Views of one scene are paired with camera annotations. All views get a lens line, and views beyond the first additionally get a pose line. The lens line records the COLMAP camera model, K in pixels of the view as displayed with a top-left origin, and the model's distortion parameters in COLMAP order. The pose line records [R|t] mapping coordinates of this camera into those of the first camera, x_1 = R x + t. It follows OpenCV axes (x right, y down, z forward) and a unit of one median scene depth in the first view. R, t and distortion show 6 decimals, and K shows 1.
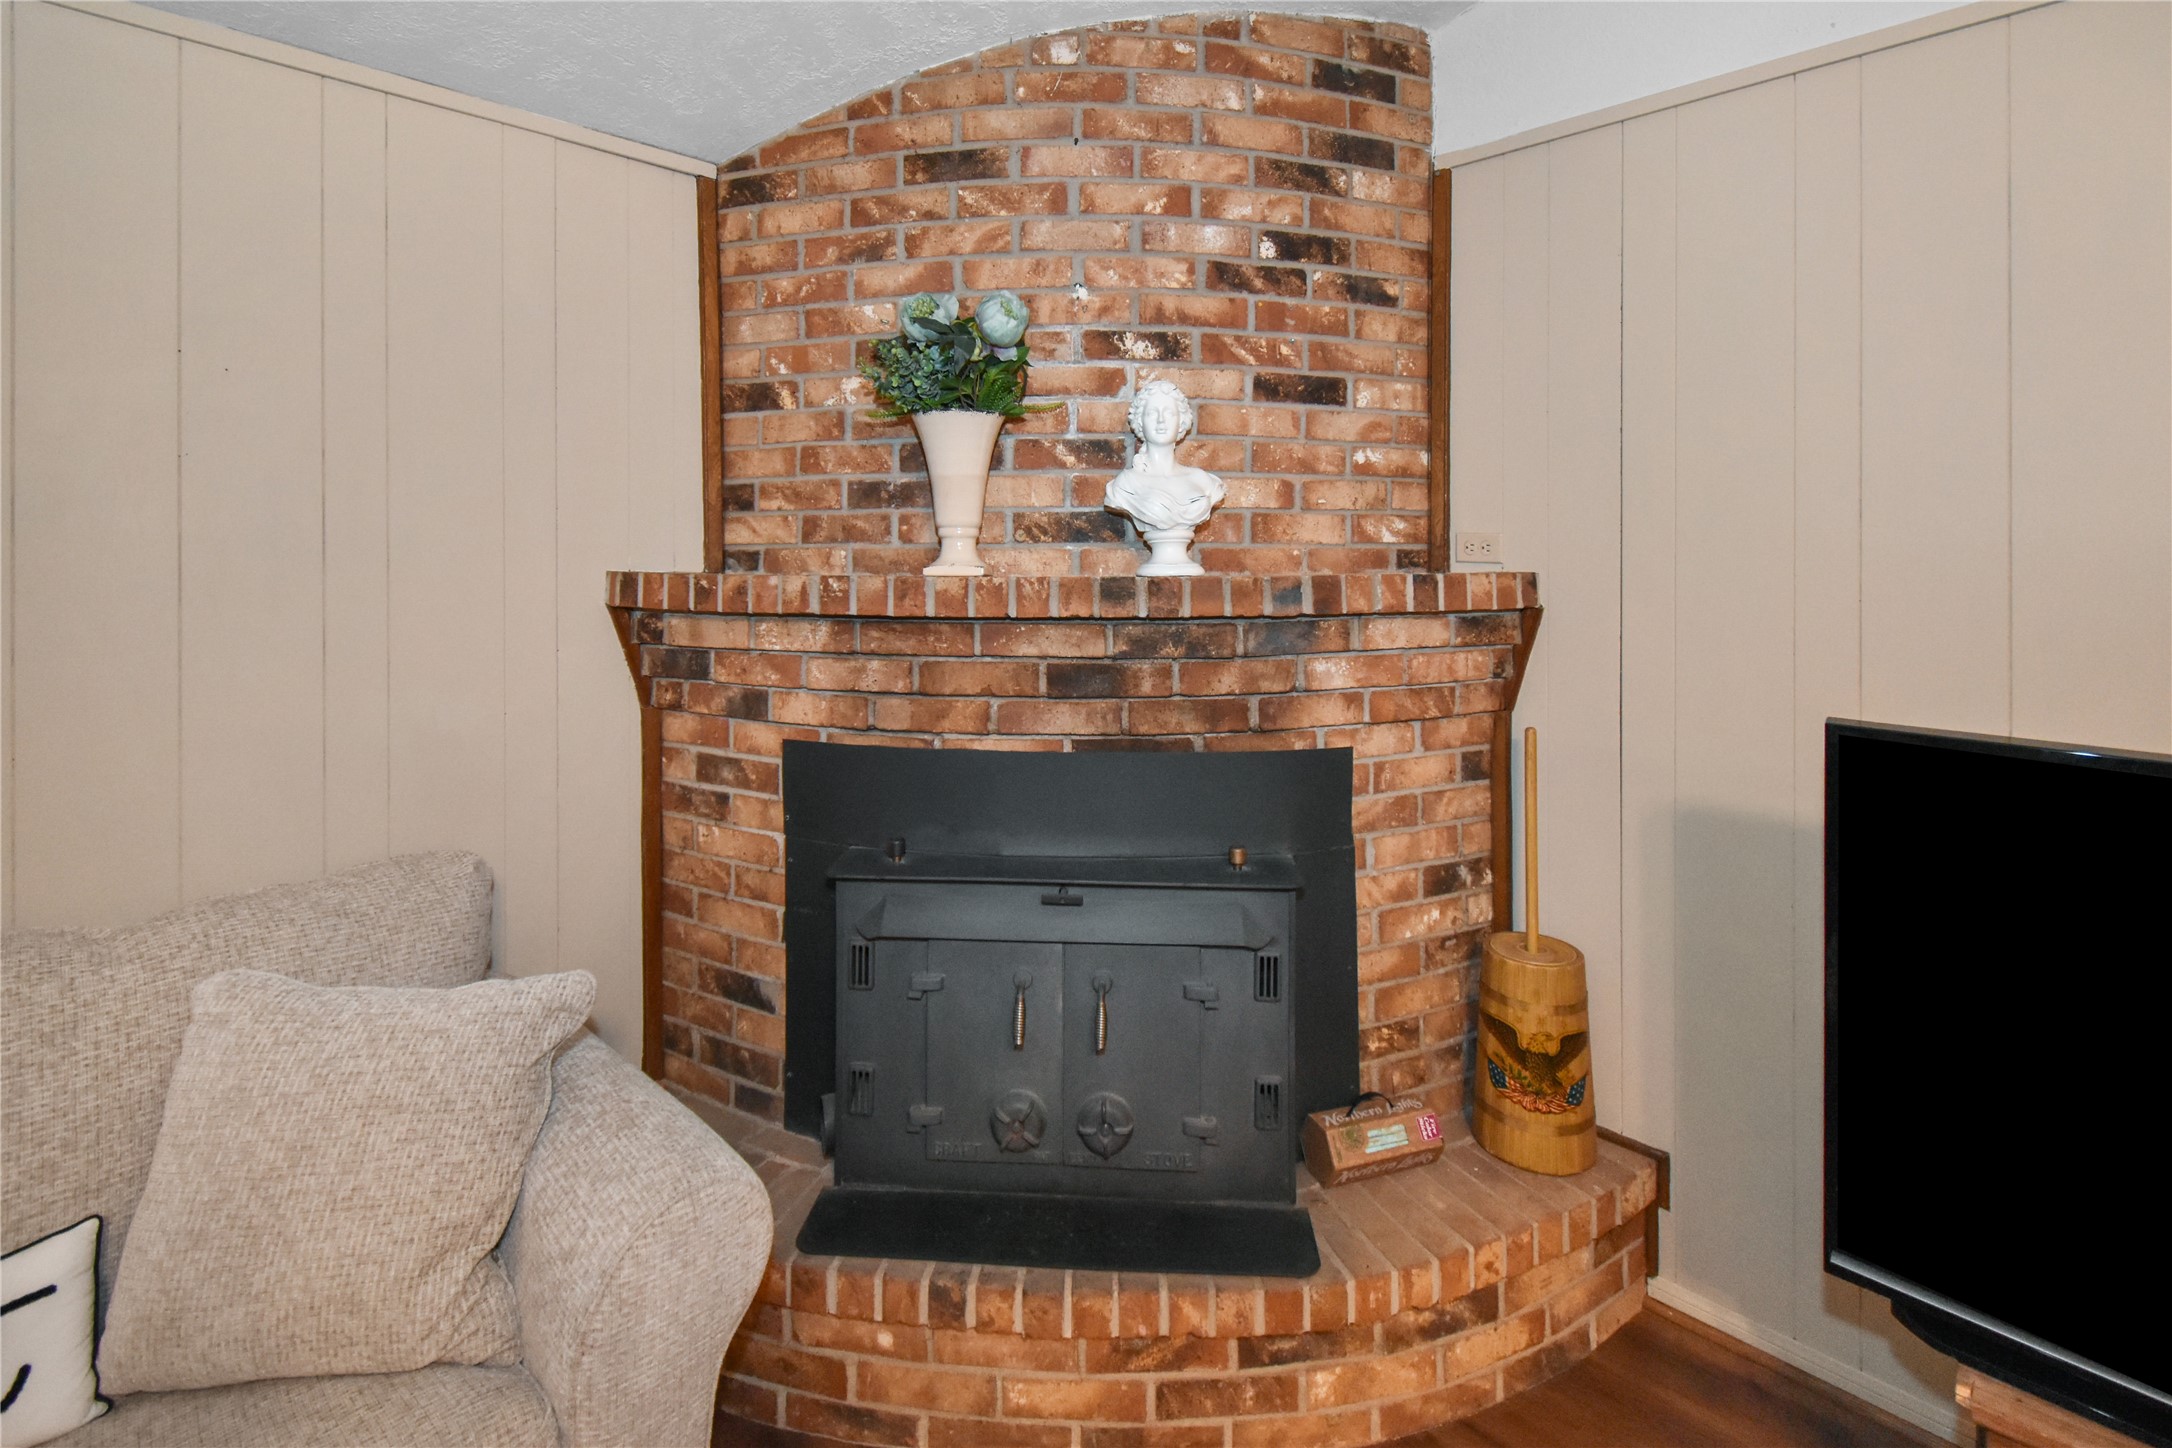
lens RADIAL K [[1021.6, 0, 1038.0], [0, 1021.6, 550.0], [0, 0, 1]] dist [0.007777, 0.000020]
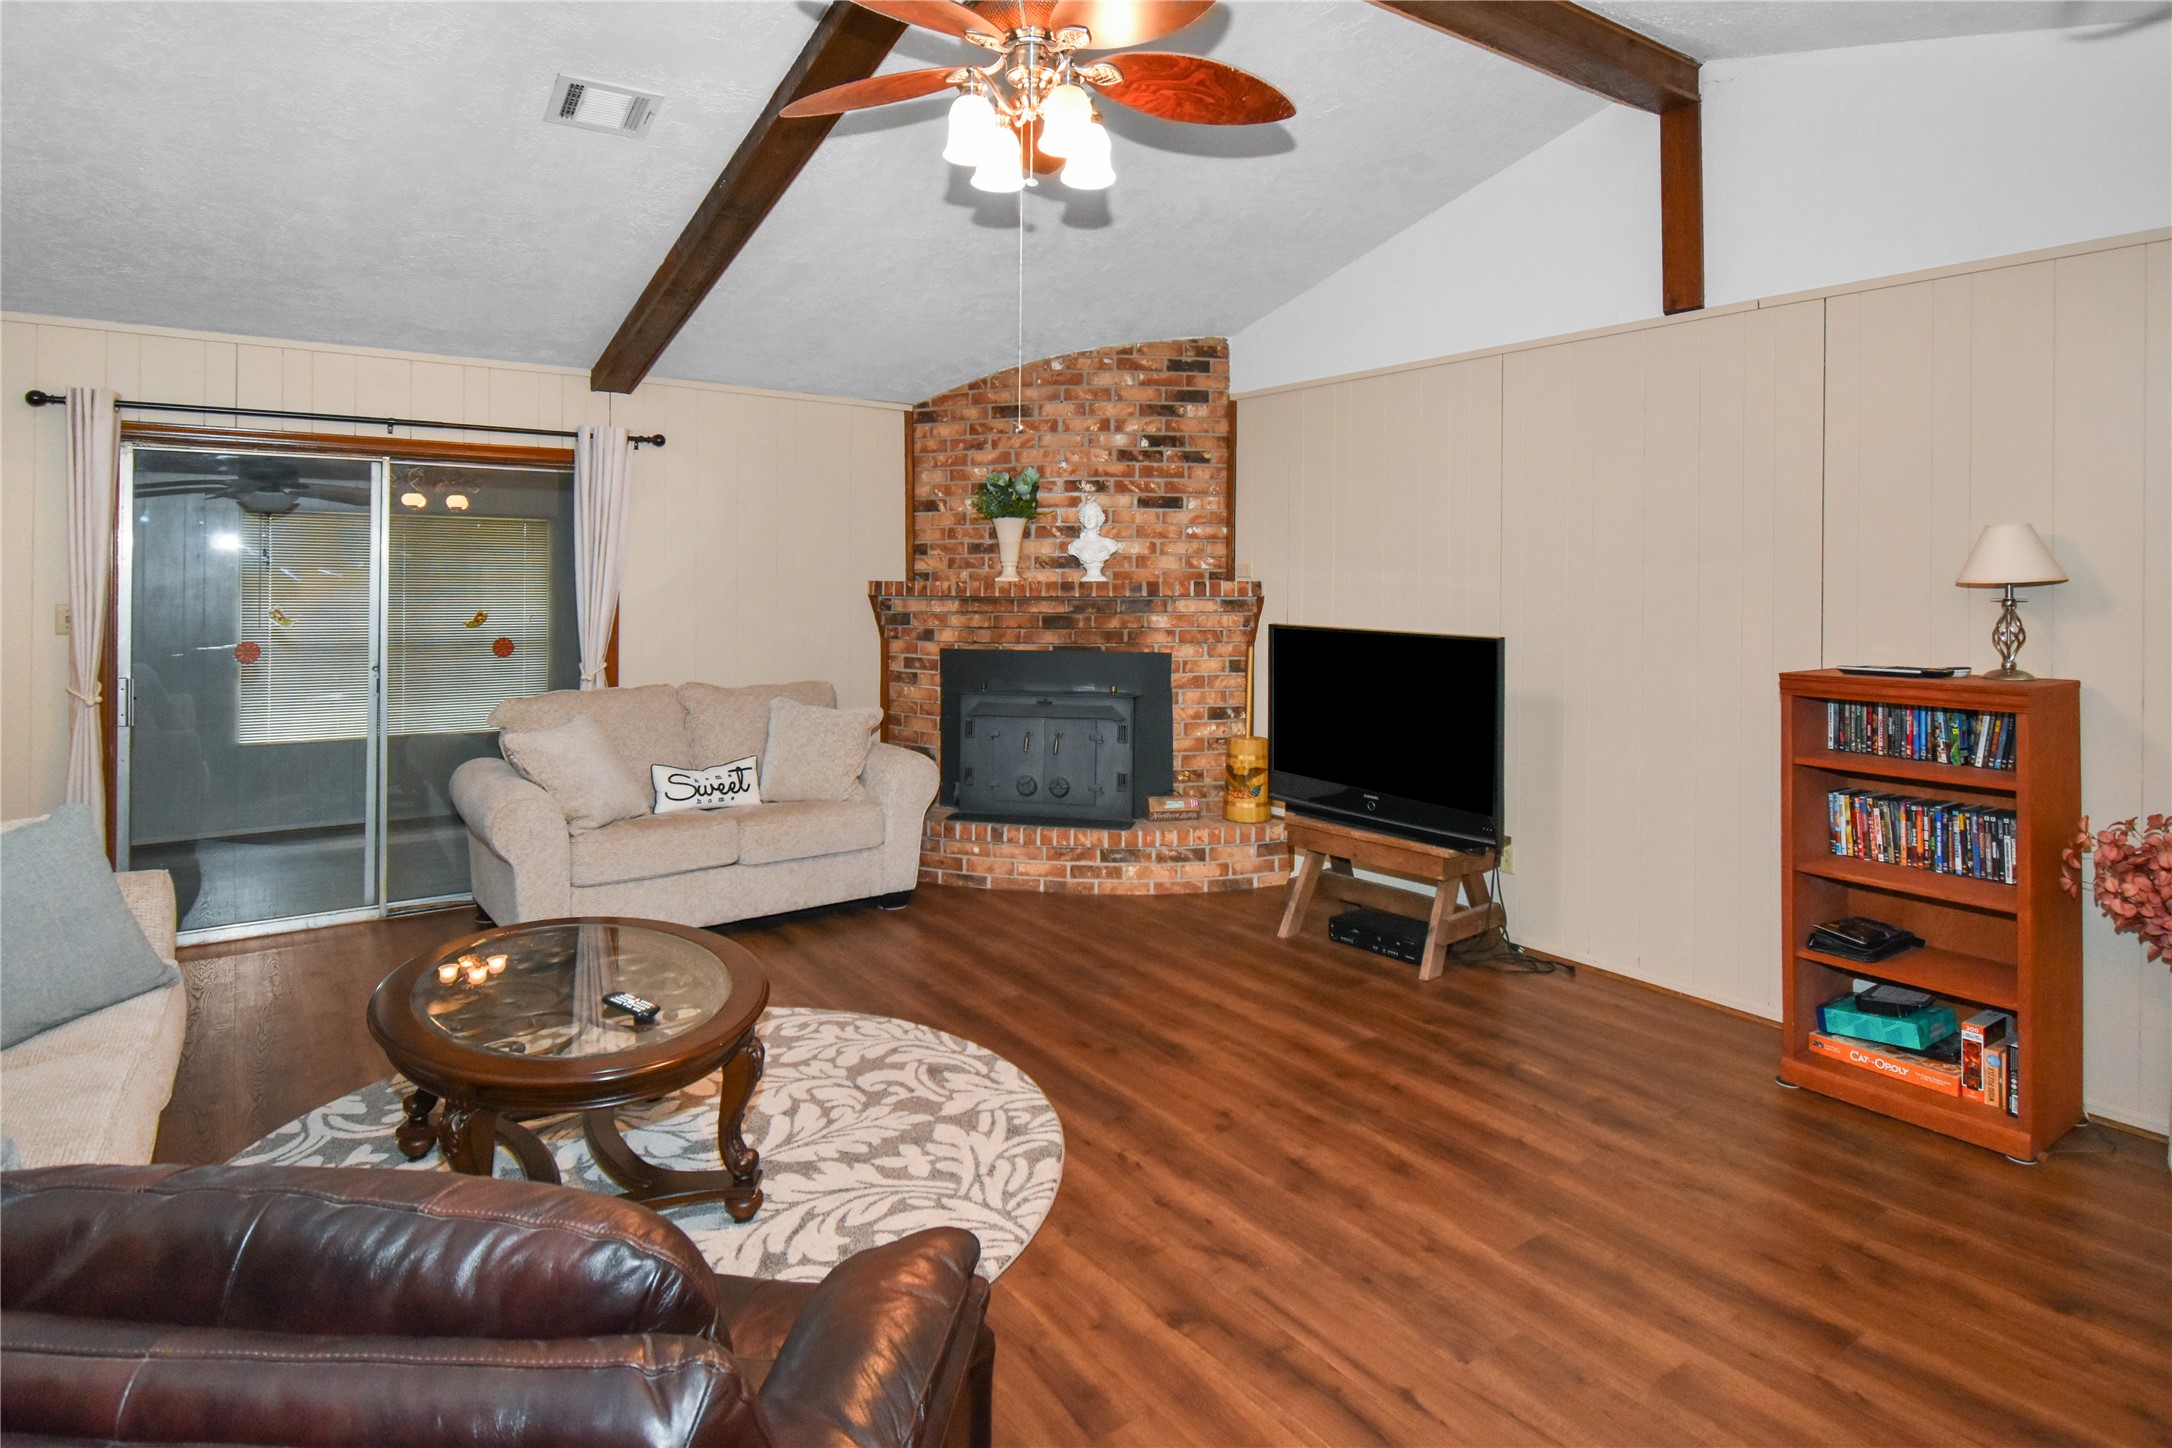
lens RADIAL K [[1146.1, 0, 1091.2], [0, 1146.1, 500.3], [0, 0, 1]] dist [0.001004, 0.000572]
pose [[0.995767, -0.007007, -0.091646, 0.351251], [0.000292, 0.997327, -0.073073, 0.029214], [0.091913, 0.072736, 0.993107, -1.651983]]
